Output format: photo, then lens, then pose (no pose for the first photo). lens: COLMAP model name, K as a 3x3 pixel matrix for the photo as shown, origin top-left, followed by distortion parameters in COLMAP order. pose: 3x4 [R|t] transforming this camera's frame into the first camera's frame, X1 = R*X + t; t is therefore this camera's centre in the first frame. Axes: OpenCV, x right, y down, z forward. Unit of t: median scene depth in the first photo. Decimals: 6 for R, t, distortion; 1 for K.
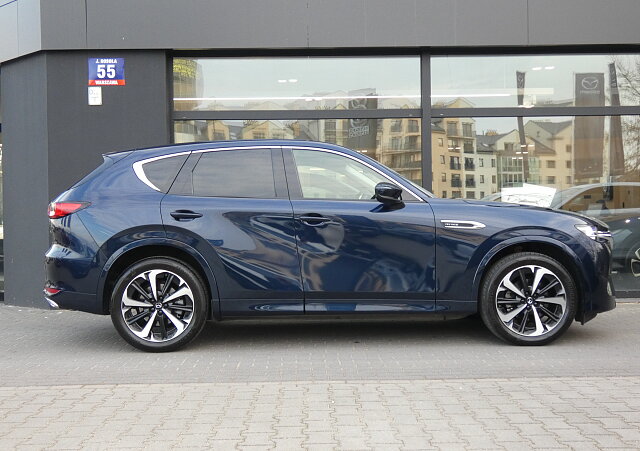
lens RADIAL K [[762.8, 0, 319.1], [0, 762.8, 216.2], [0, 0, 1]] dist [0.019756, -0.002677]
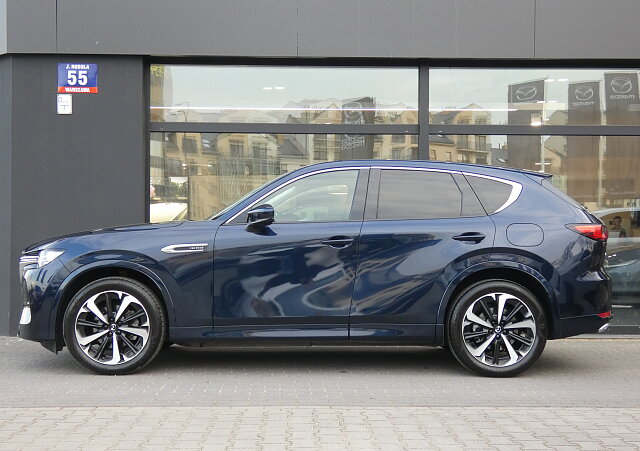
lens RADIAL K [[925.2, 0, 320.0], [0, 925.2, 225.5], [0, 0, 1]] dist [0.052600, -0.025908]
pose [[0.999737, 0.017315, 0.015050, -0.000331], [-0.017078, 0.999730, -0.015766, 0.000945], [-0.015319, 0.015505, 0.999762, -0.120220]]
